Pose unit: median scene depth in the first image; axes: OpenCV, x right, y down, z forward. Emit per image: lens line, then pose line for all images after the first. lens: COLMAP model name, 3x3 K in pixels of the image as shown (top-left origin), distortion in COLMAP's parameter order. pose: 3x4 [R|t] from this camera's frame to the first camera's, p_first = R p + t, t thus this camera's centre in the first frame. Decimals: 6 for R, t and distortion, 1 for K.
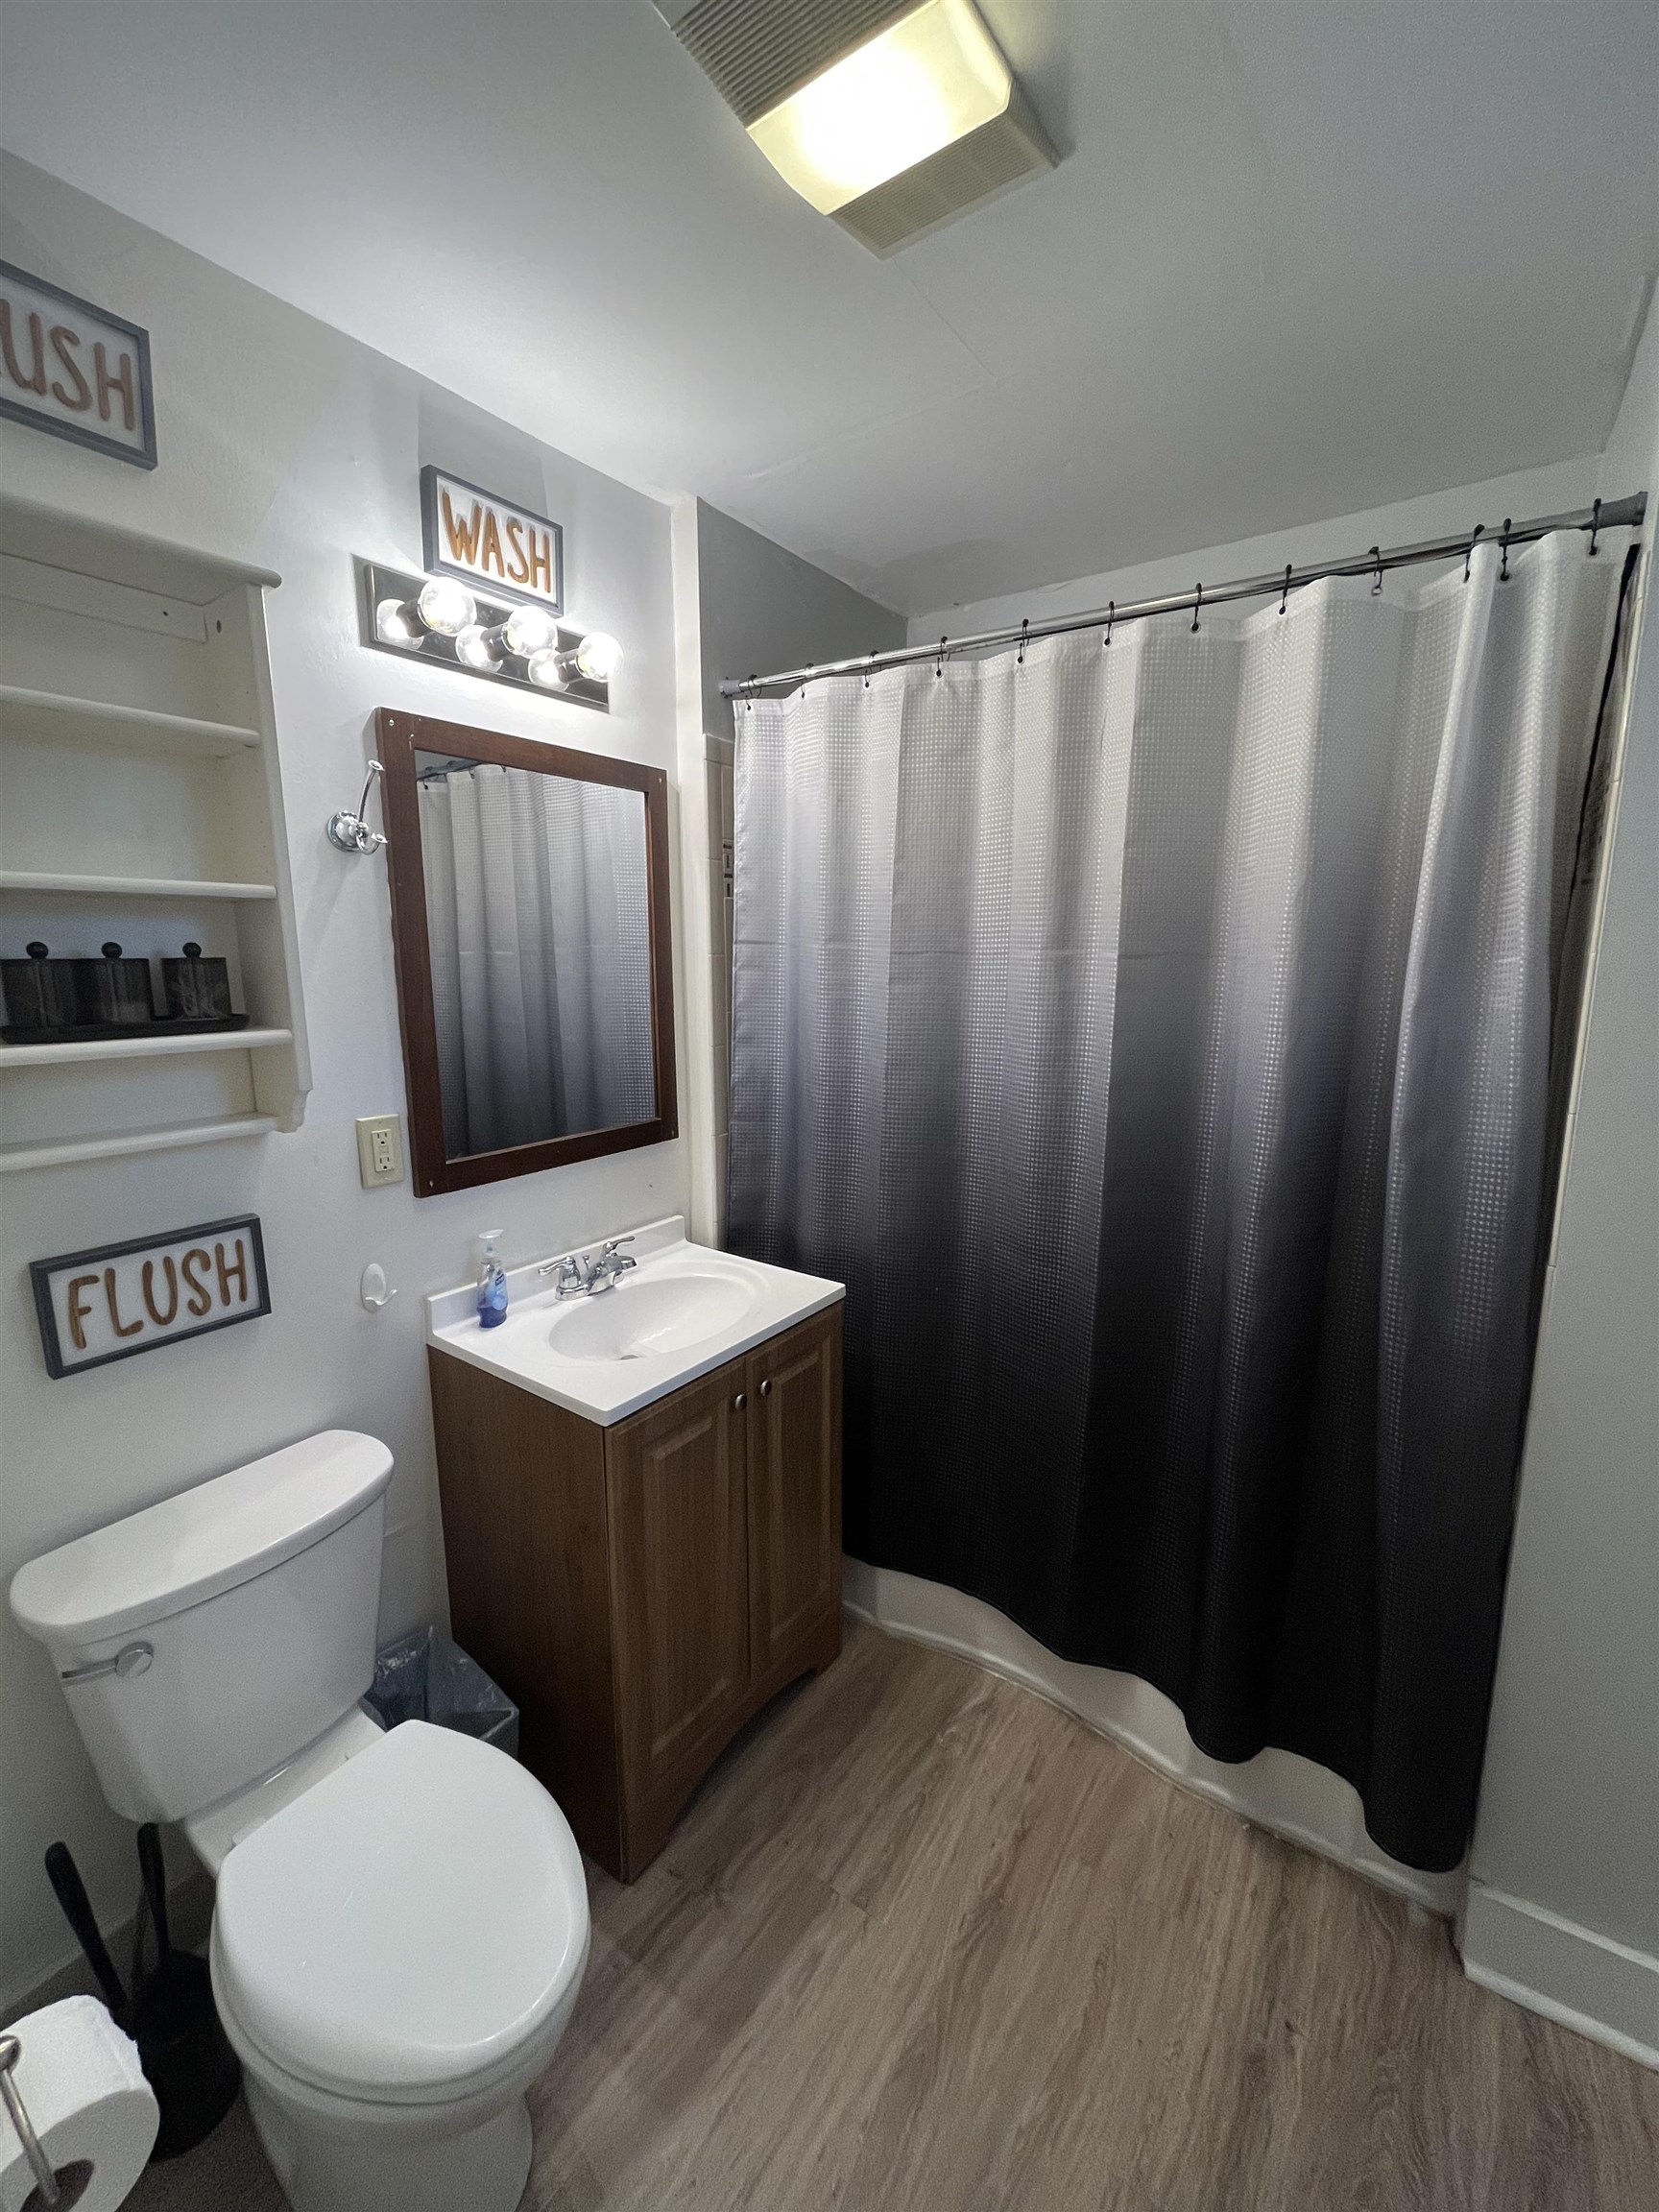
lens RADIAL K [[896.6, 0, 824.6], [0, 896.6, 1106.1], [0, 0, 1]] dist [-0.003026, 0.000178]
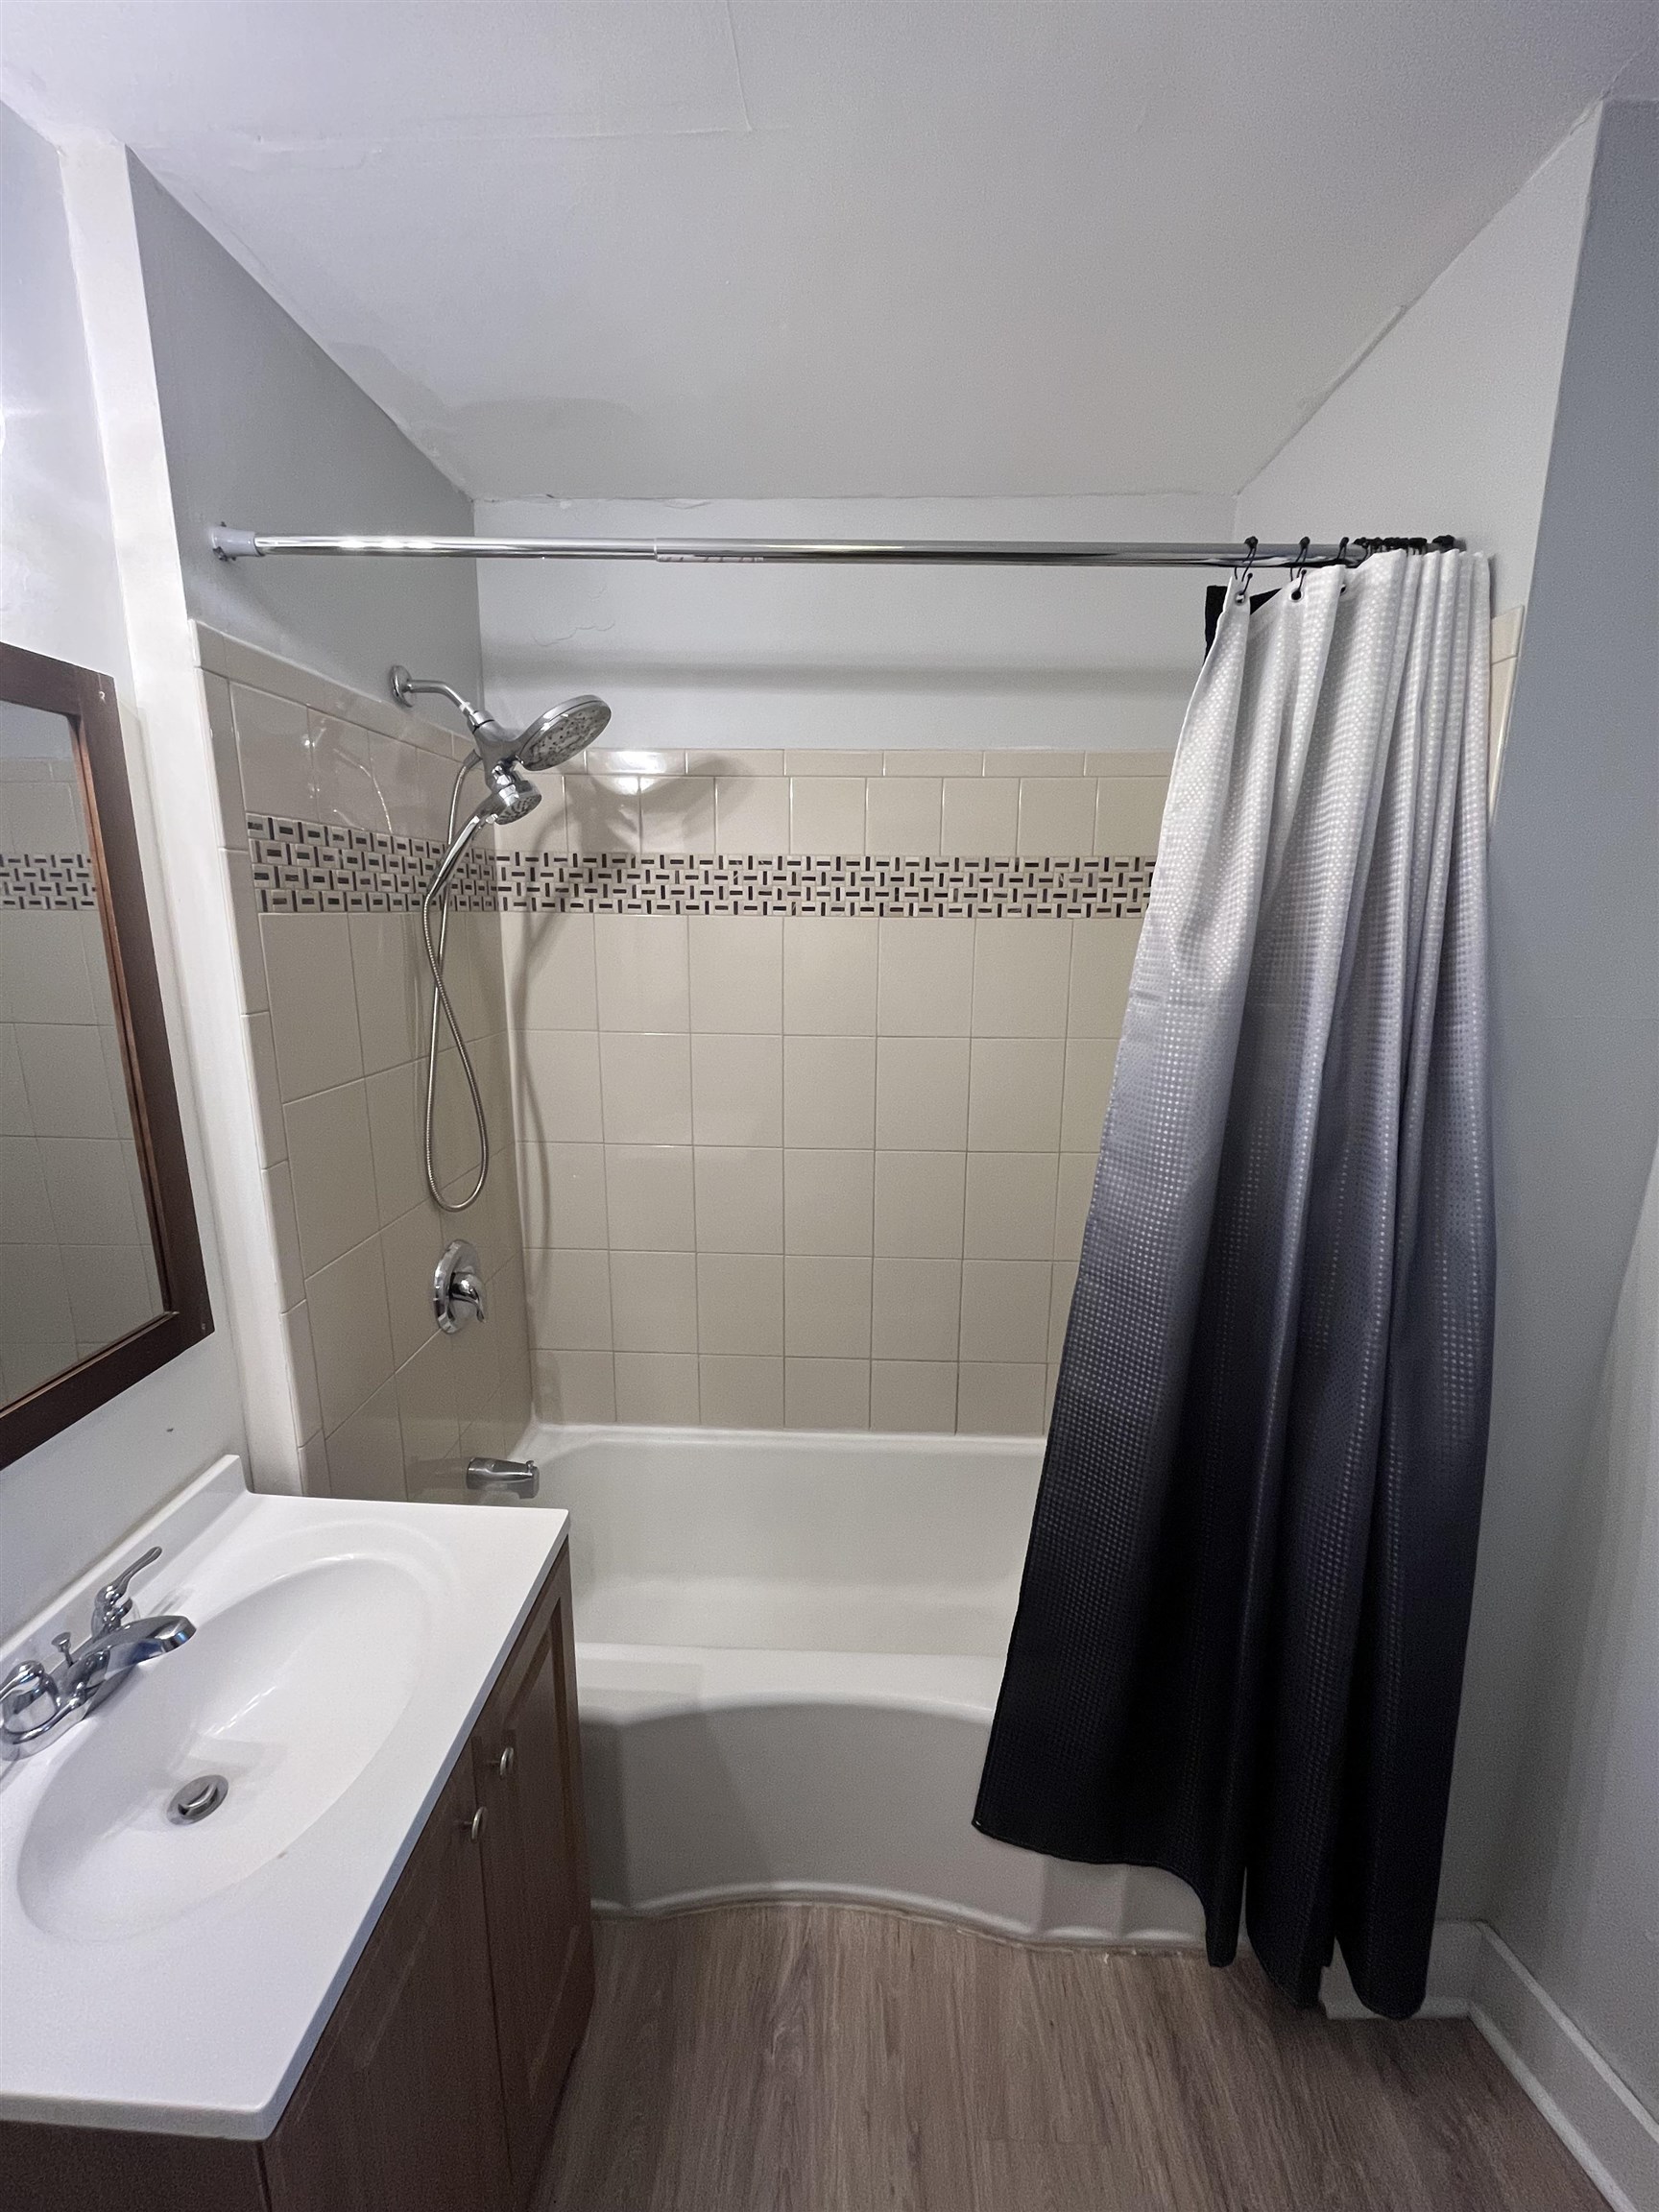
lens RADIAL K [[896.6, 0, 831.0], [0, 896.6, 1106.8], [0, 0, 1]] dist [-0.003026, 0.000178]
pose [[0.838534, -0.109619, 0.533709, -0.134961], [0.085352, 0.993886, 0.070035, -0.127813], [-0.538123, -0.013174, 0.842763, 0.333390]]
